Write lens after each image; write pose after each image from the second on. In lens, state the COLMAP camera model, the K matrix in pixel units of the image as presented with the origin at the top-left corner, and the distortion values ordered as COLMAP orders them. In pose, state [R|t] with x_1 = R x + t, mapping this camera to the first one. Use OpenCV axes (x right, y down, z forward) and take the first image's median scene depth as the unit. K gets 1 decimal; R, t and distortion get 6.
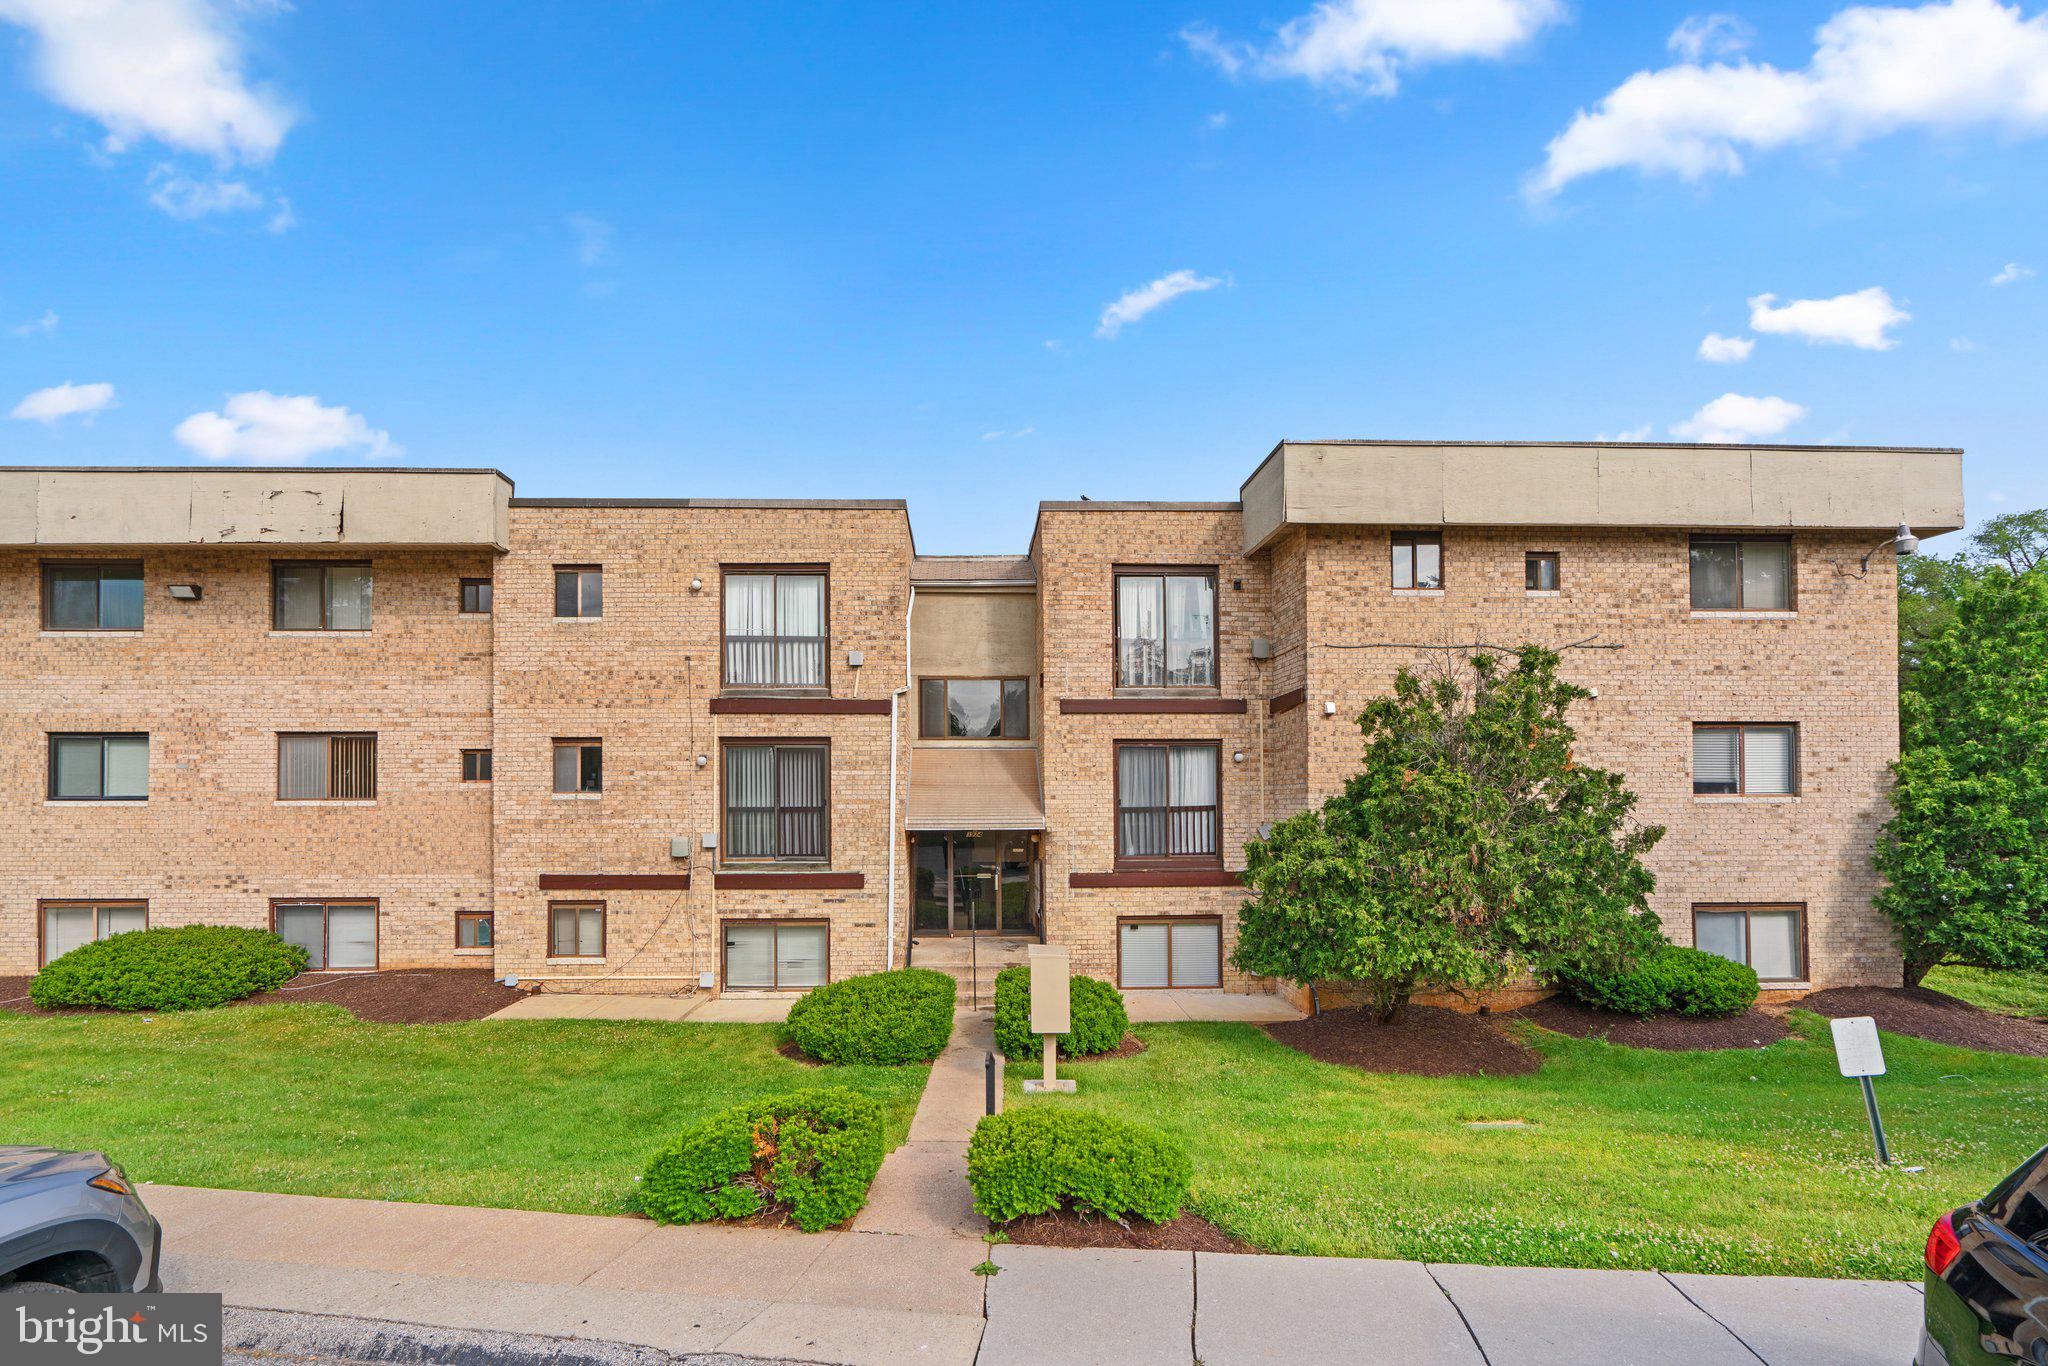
lens RADIAL K [[937.7, 0, 1020.4], [0, 937.7, 697.6], [0, 0, 1]] dist [-0.009075, 0.004879]
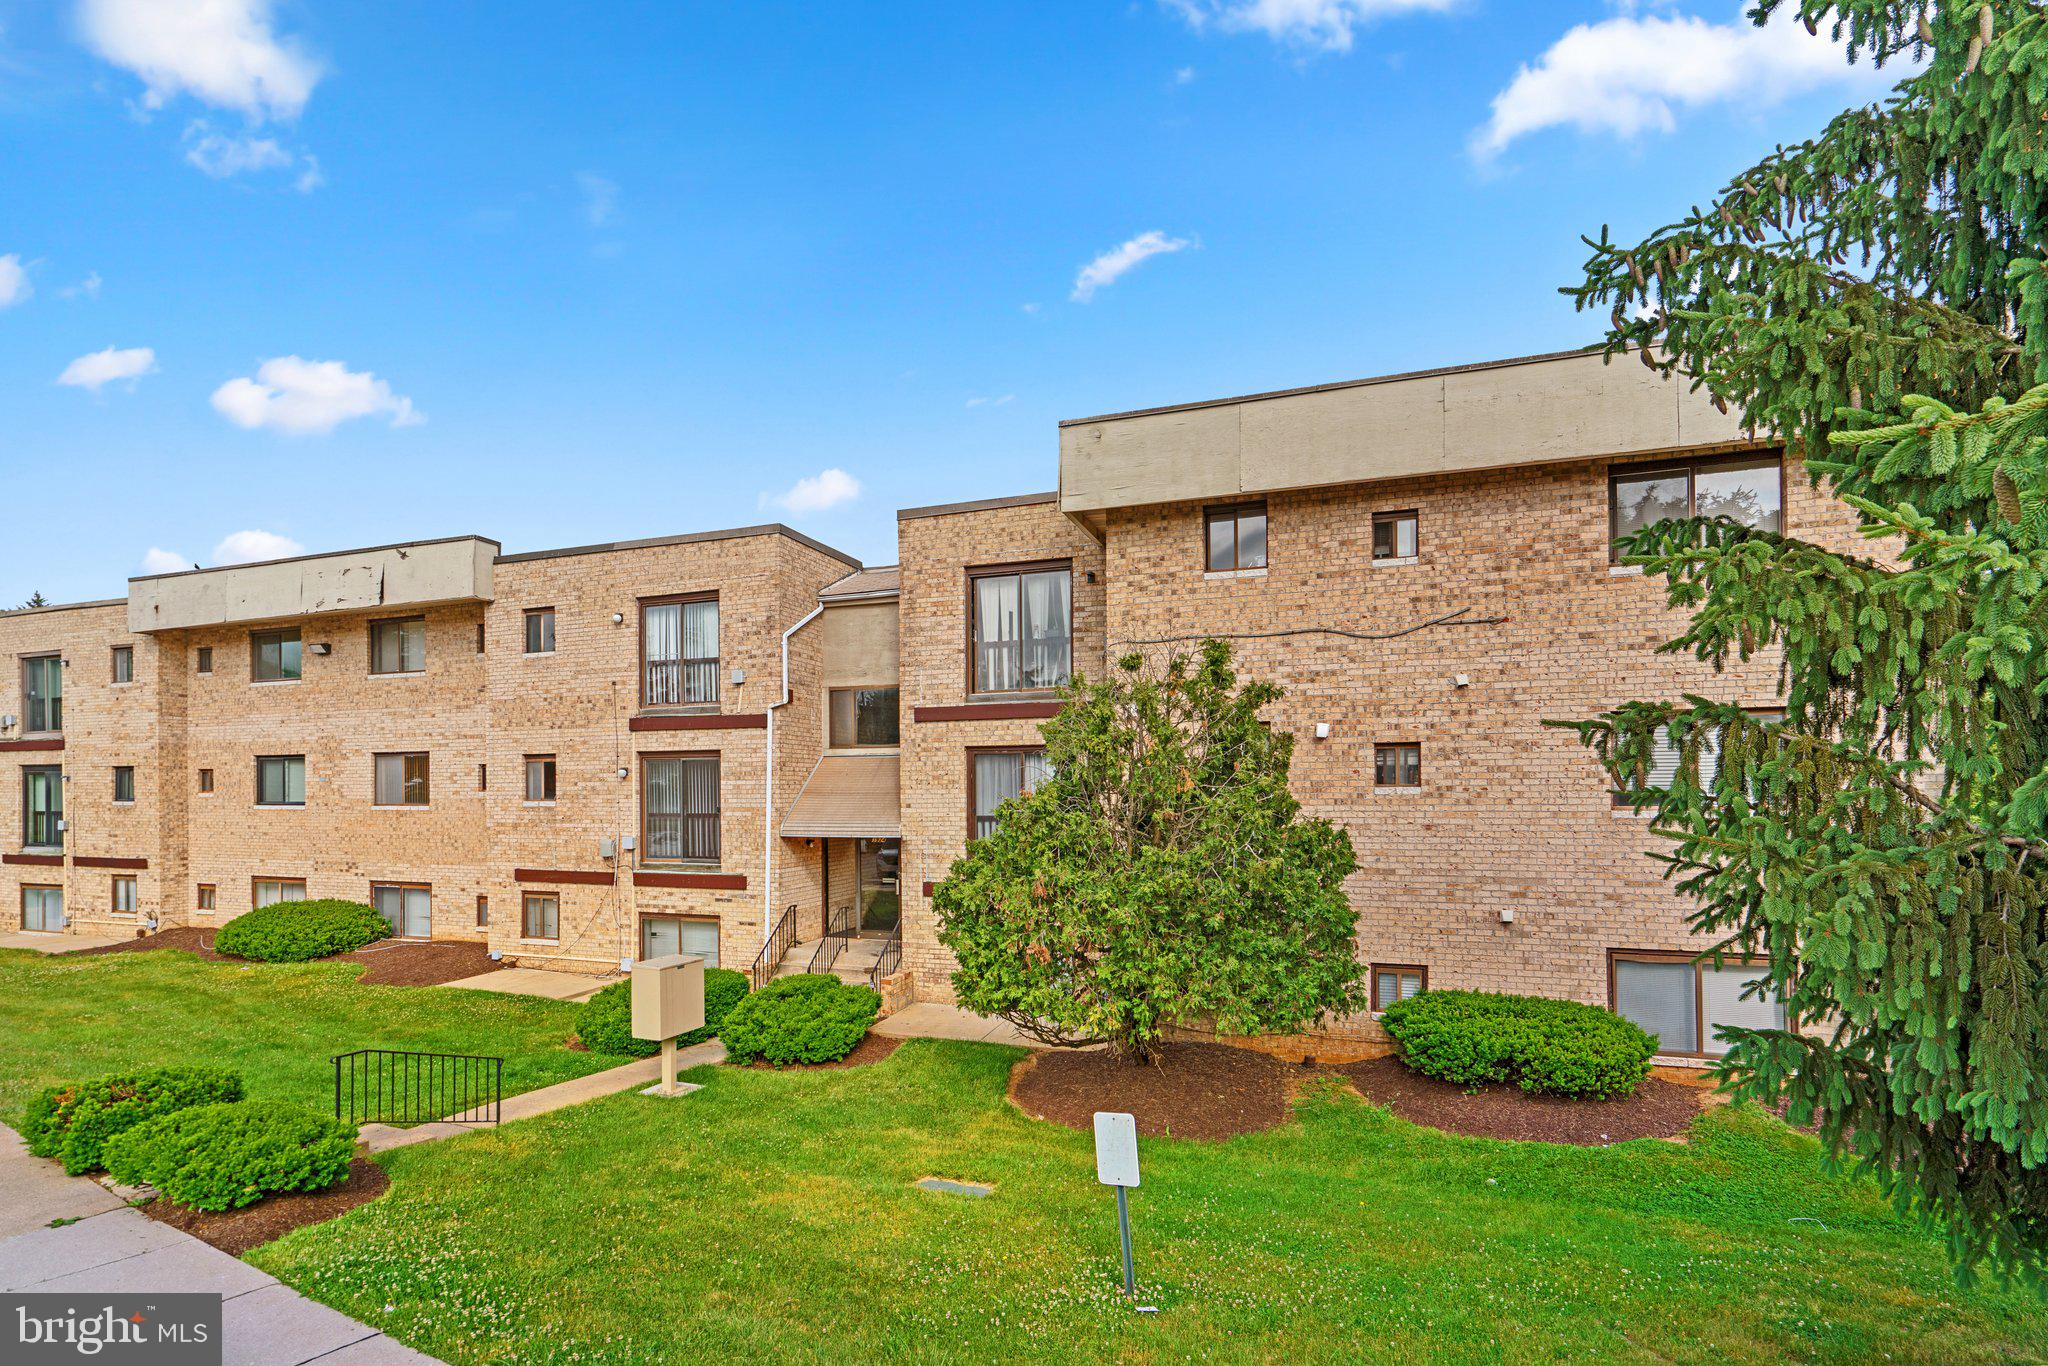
lens RADIAL K [[937.7, 0, 1006.5], [0, 937.7, 702.6], [0, 0, 1]] dist [-0.009075, 0.004879]
pose [[0.933902, -0.035371, -0.355776, 0.497889], [0.041612, 0.999085, 0.009901, -0.009498], [0.355100, -0.024051, 0.934519, 0.102125]]
